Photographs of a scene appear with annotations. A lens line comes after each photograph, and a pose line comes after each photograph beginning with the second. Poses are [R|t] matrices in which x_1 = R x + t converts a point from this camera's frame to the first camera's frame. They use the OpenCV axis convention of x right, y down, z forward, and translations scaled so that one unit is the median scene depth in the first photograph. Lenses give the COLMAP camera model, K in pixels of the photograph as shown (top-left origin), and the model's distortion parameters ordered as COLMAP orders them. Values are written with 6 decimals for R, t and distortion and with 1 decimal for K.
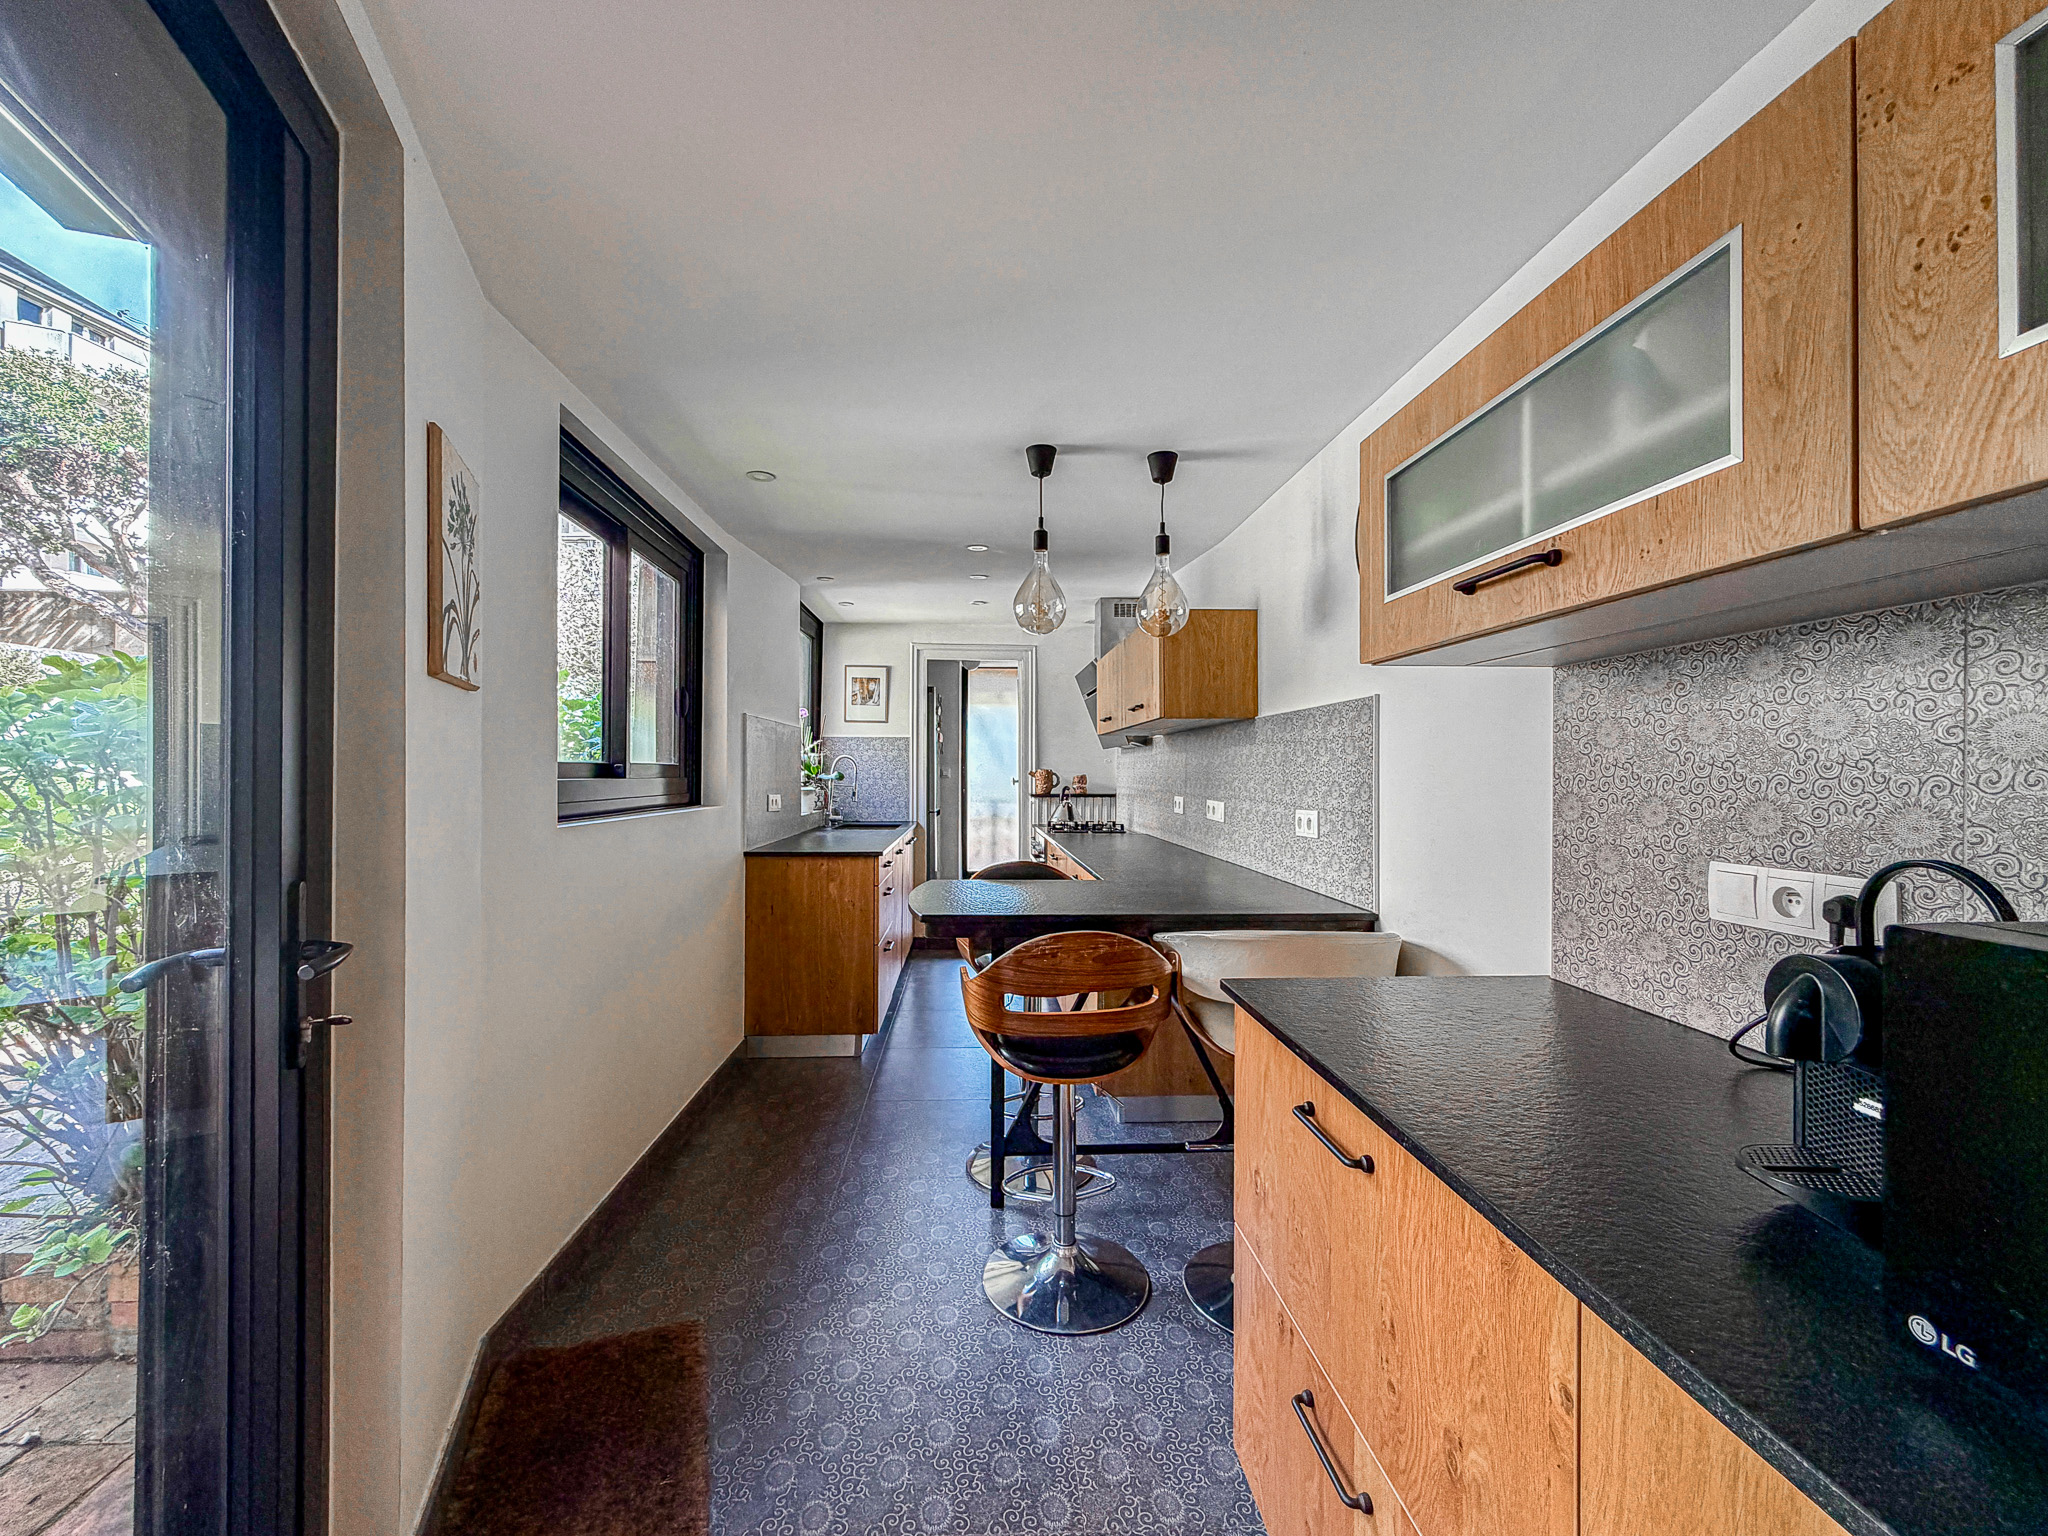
lens RADIAL K [[823.3, 0, 1019.8], [0, 823.3, 770.9], [0, 0, 1]] dist [0.000782, 0.000037]
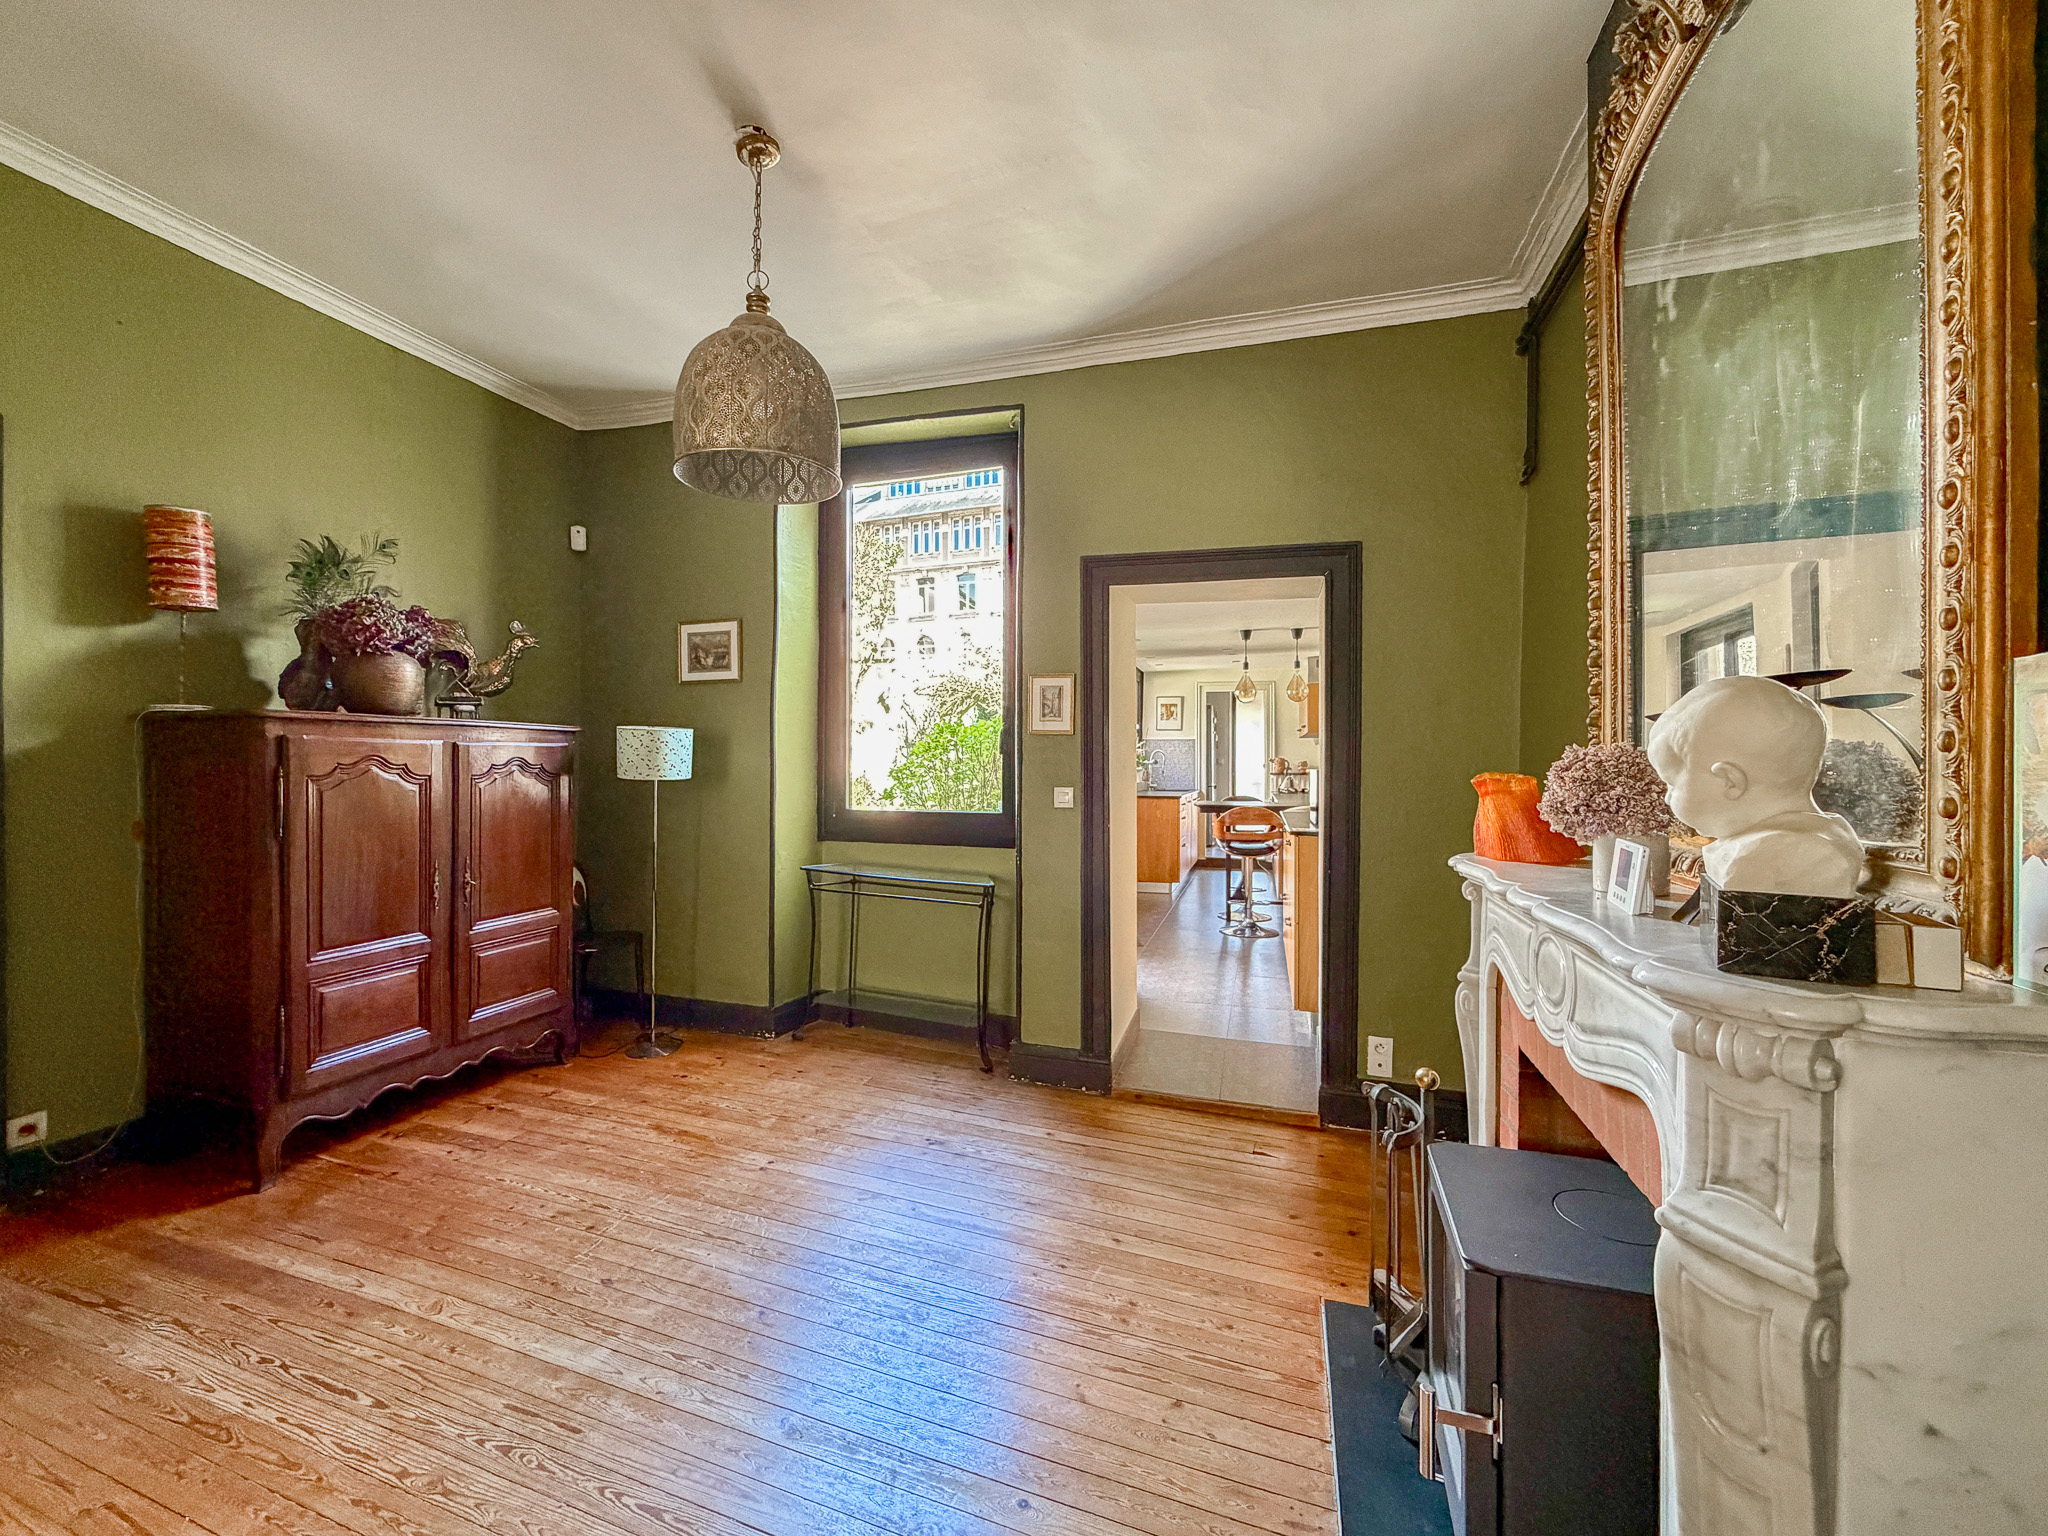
lens RADIAL K [[823.3, 0, 1017.1], [0, 823.3, 768.2], [0, 0, 1]] dist [0.000782, 0.000037]
pose [[0.940769, 0.004942, -0.339012, 0.092065], [-0.002157, 0.999961, 0.008590, 0.004649], [0.339041, -0.007350, 0.940743, -0.690450]]
